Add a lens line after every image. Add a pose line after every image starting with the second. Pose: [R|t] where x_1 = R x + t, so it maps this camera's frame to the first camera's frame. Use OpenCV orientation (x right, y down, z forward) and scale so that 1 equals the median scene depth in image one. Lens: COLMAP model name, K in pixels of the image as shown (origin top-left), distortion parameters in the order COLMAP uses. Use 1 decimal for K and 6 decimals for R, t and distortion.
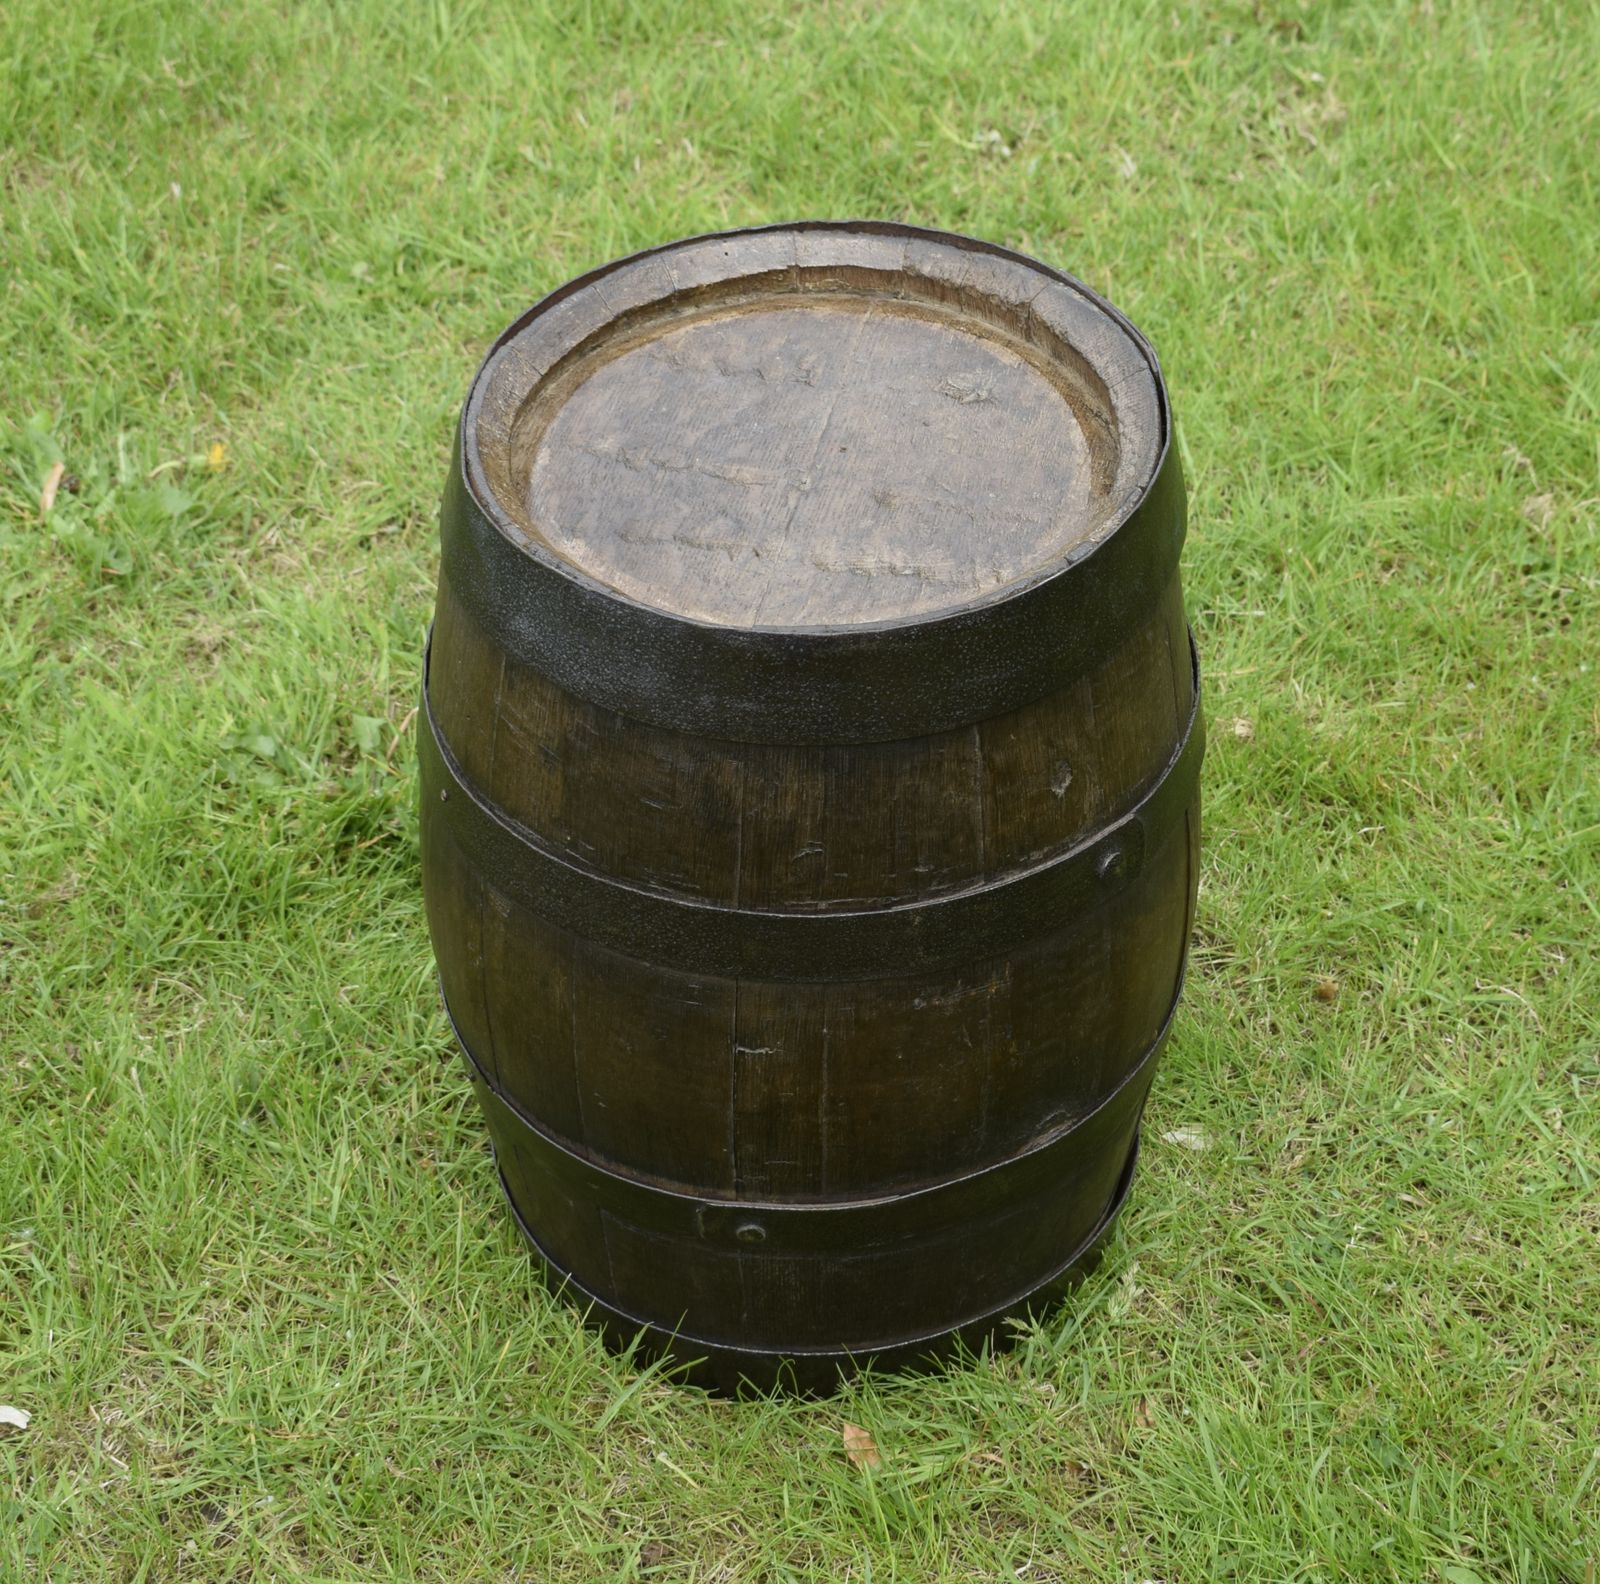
lens RADIAL K [[3866.1, 0, 841.1], [0, 3866.1, 794.9], [0, 0, 1]] dist [0.057128, 0.000000]
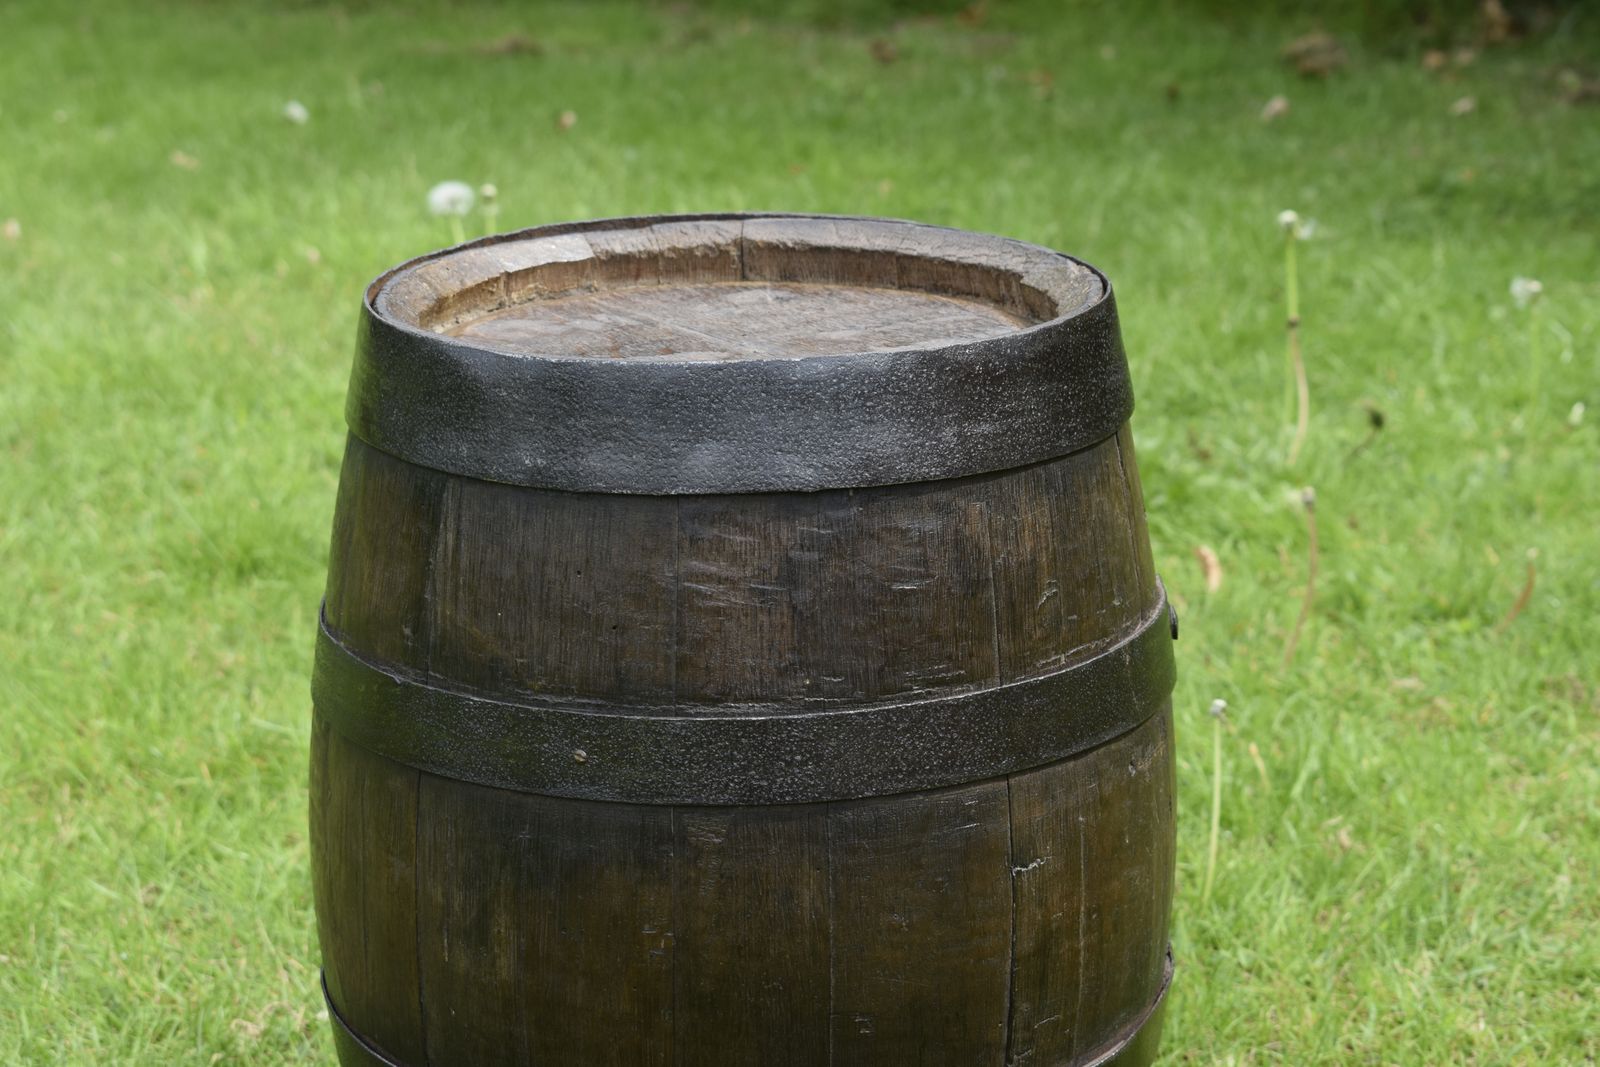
lens RADIAL K [[3755.2, 0, 796.8], [0, 3755.2, 531.0], [0, 0, 1]] dist [-0.029790, 0.000000]
pose [[0.717065, -0.197297, 0.668499, -0.591026], [0.460453, 0.854109, -0.241828, 0.174043], [-0.523259, 0.481219, 0.703298, 0.346513]]
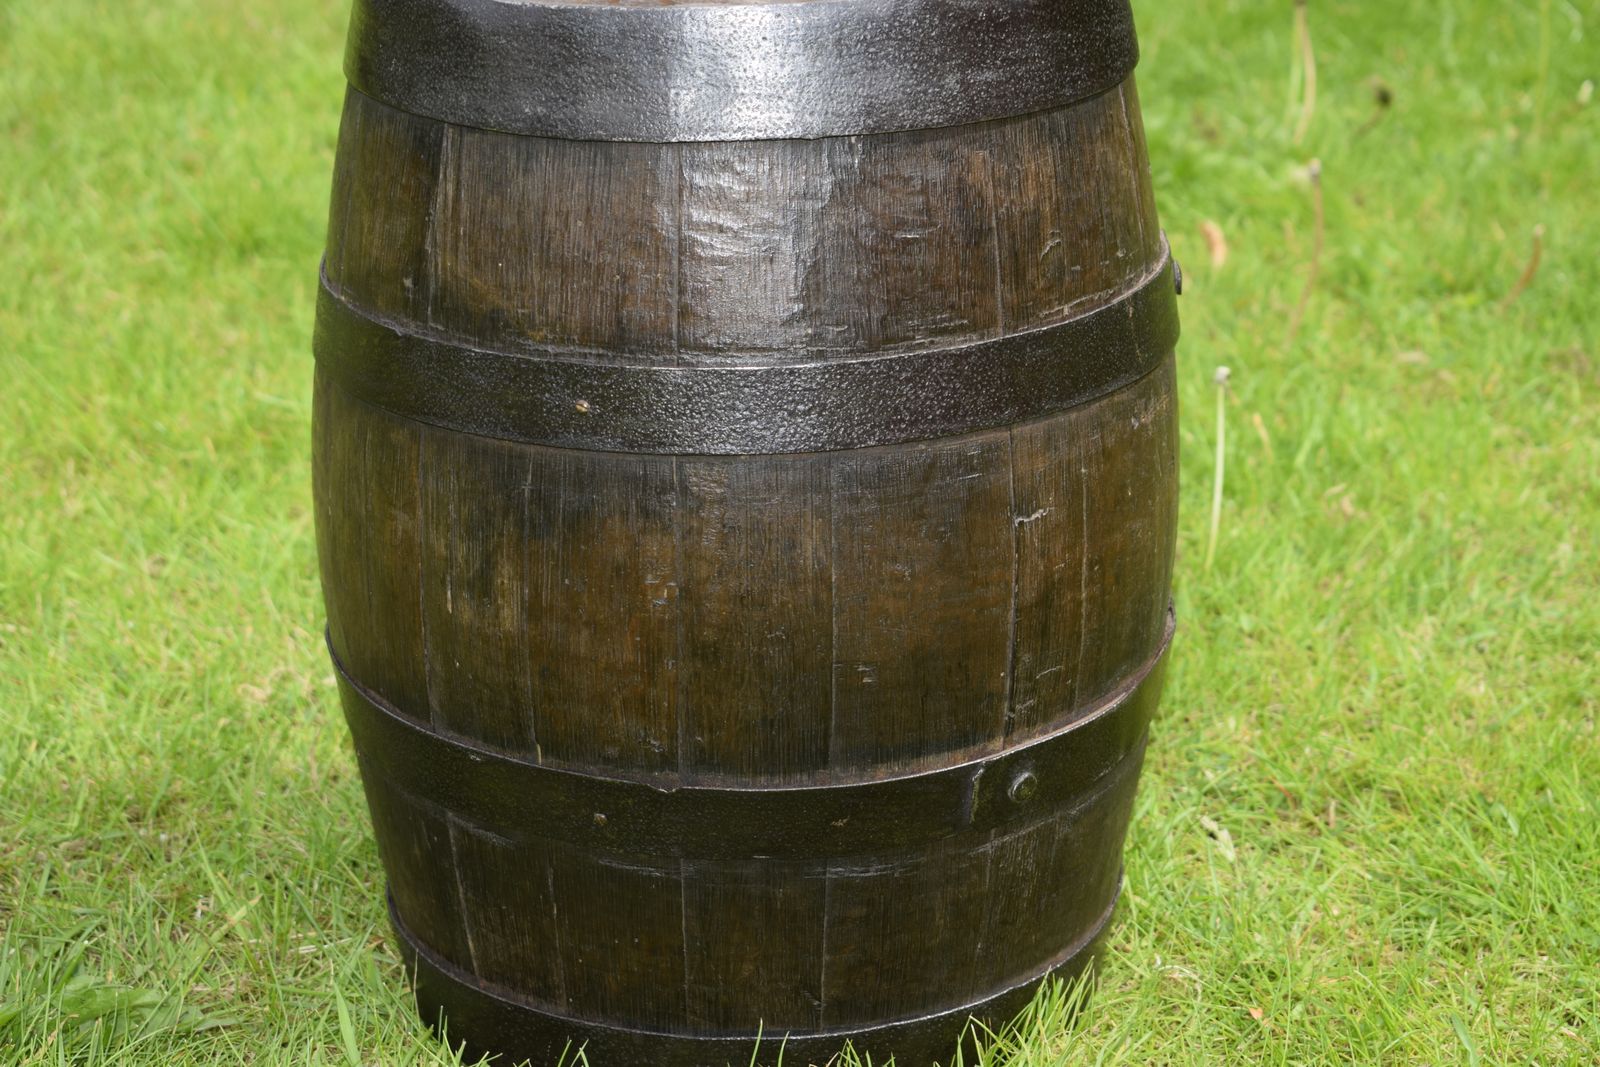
lens RADIAL K [[3755.2, 0, 797.6], [0, 3755.2, 540.5], [0, 0, 1]] dist [-0.029790, 0.000000]
pose [[0.717515, -0.251318, 0.649624, -0.592428], [0.461641, 0.869969, -0.173325, 0.184902], [-0.521593, 0.424256, 0.740235, 0.352847]]
